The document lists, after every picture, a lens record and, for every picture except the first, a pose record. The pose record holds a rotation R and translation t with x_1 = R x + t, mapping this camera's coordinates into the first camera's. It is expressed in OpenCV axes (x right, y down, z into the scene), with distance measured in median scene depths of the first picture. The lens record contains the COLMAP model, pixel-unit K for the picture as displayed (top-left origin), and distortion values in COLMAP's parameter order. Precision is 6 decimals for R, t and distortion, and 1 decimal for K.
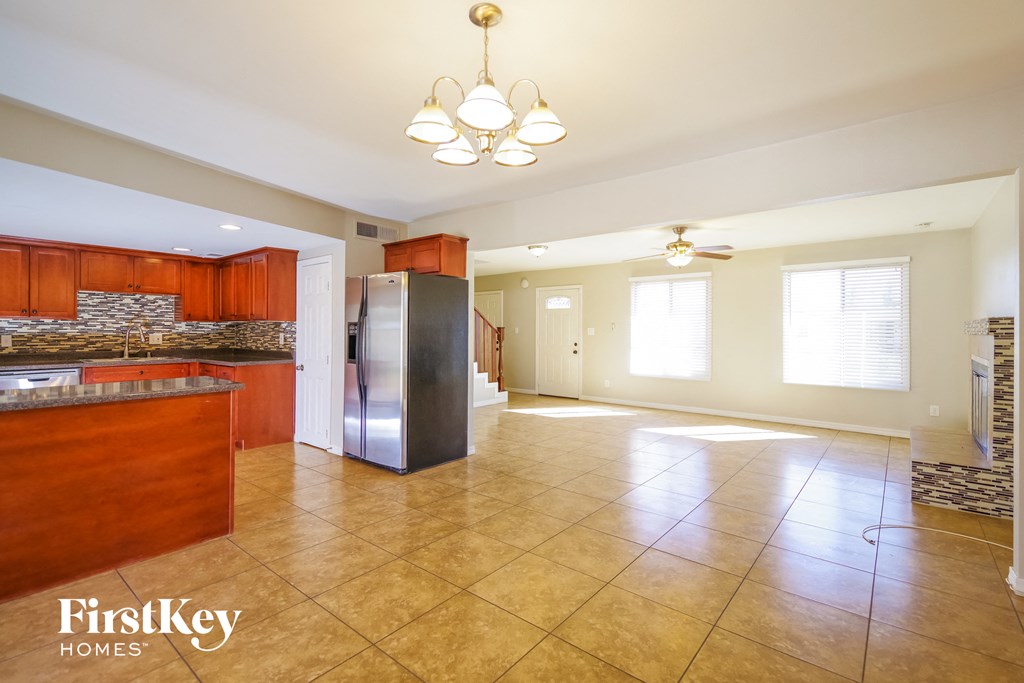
lens RADIAL K [[471.9, 0, 517.5], [0, 471.9, 329.6], [0, 0, 1]] dist [0.012492, -0.000634]
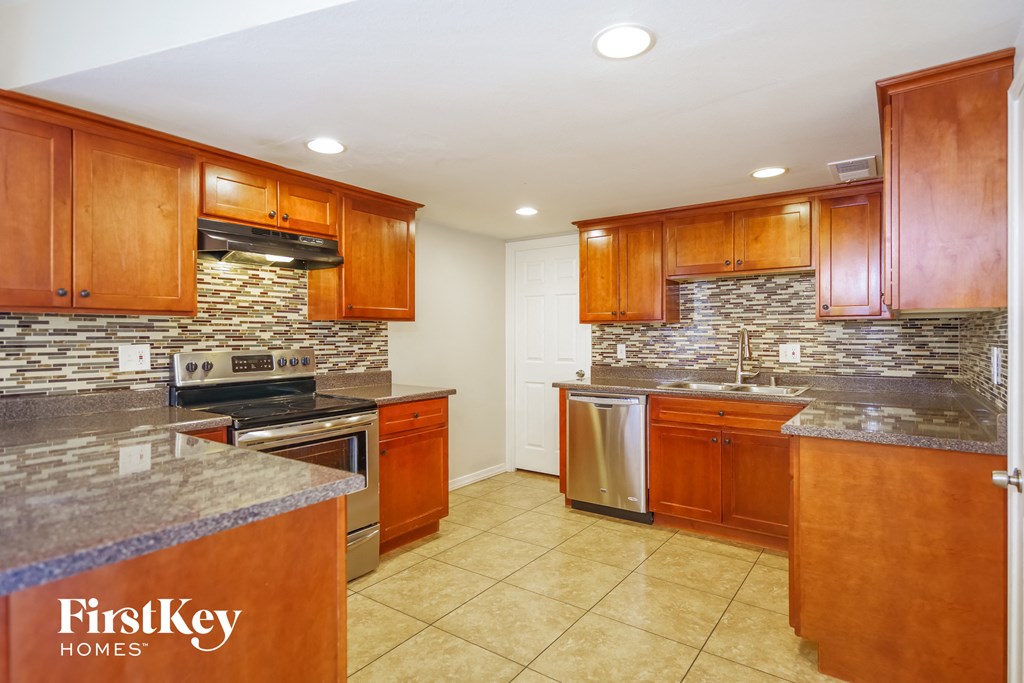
lens RADIAL K [[529.2, 0, 514.4], [0, 529.2, 337.4], [0, 0, 1]] dist [0.012505, -0.000460]
pose [[0.057259, 0.000389, -0.998359, -0.165844], [0.004631, 0.999989, 0.000655, -0.000880], [0.998349, -0.004661, 0.057256, 0.674932]]
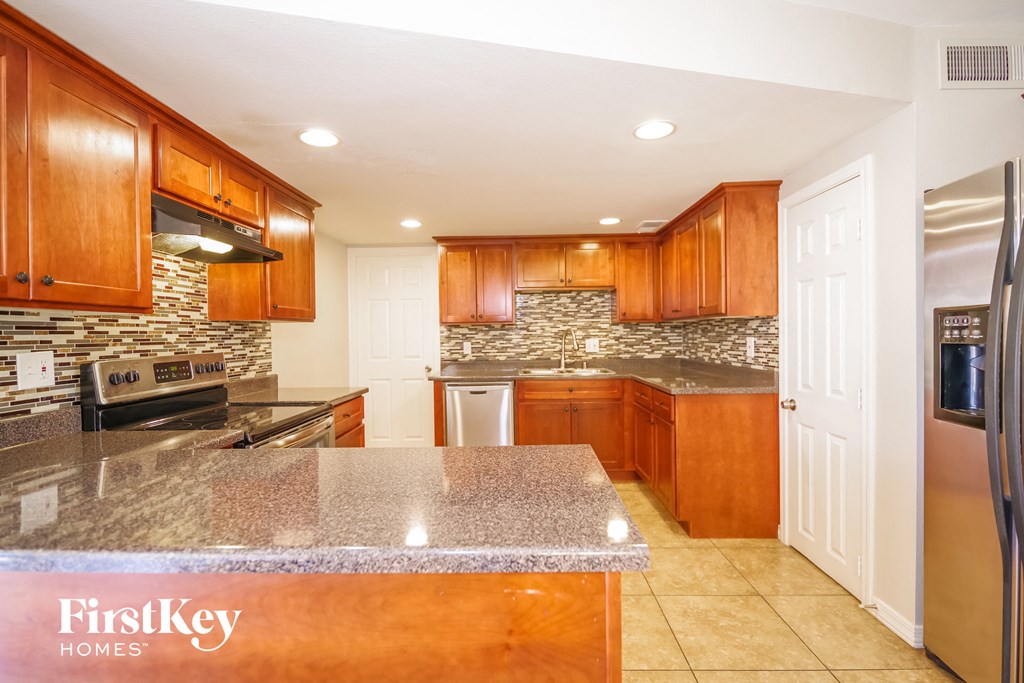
lens RADIAL K [[470.9, 0, 512.0], [0, 470.9, 341.5], [0, 0, 1]] dist [0.009791, -0.007047]
pose [[0.613202, -0.000086, -0.789926, -0.226064], [0.018488, 0.999728, 0.014244, -0.001123], [0.789710, -0.023339, 0.613036, 0.425335]]
